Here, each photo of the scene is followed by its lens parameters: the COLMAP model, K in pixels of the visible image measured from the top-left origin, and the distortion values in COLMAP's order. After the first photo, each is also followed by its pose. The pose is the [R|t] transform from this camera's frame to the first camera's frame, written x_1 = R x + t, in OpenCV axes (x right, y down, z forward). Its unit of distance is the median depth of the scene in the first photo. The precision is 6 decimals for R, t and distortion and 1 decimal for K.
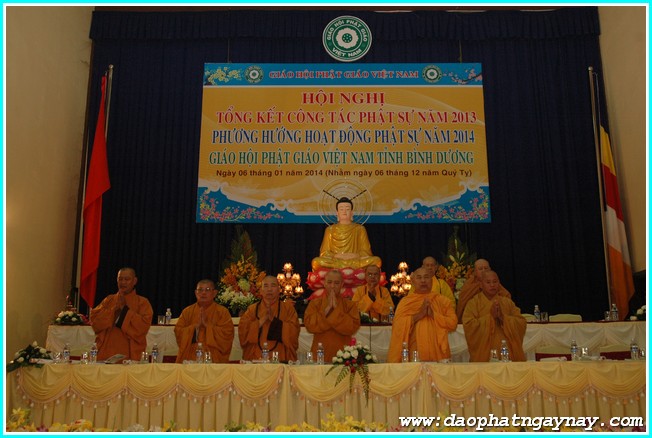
lens RADIAL K [[709.5, 0, 325.7], [0, 709.5, 219.9], [0, 0, 1]] dist [-0.084952, 0.000000]
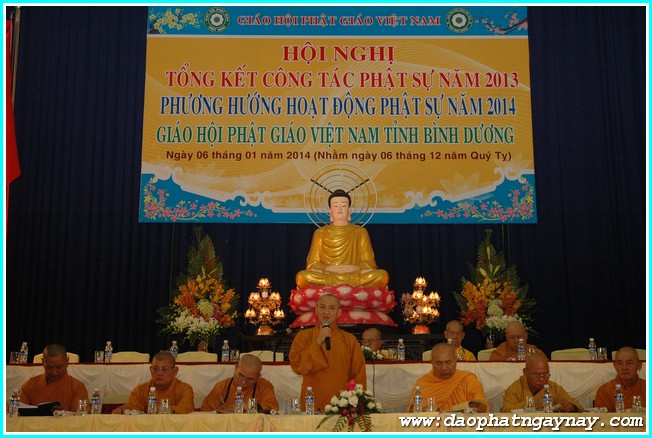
lens RADIAL K [[1016.3, 0, 325.8], [0, 1016.3, 218.3], [0, 0, 1]] dist [0.047365, 0.000000]
pose [[0.999881, 0.002836, 0.015195, -0.003976], [-0.003036, 0.999908, 0.013182, -0.014562], [-0.015156, -0.013227, 0.999798, -0.065641]]
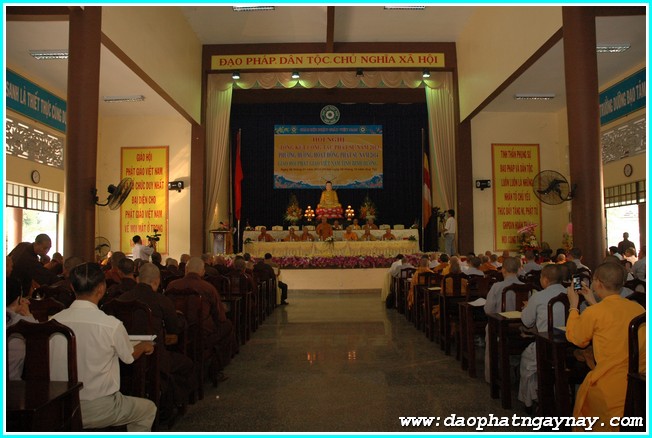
lens RADIAL K [[485.6, 0, 328.0], [0, 485.6, 220.2], [0, 0, 1]] dist [-0.153745, 0.103645]
pose [[0.999875, -0.005525, 0.014799, -0.005331], [0.002915, 0.985285, 0.170892, -0.190914], [-0.015525, -0.170828, 0.985179, -0.835245]]
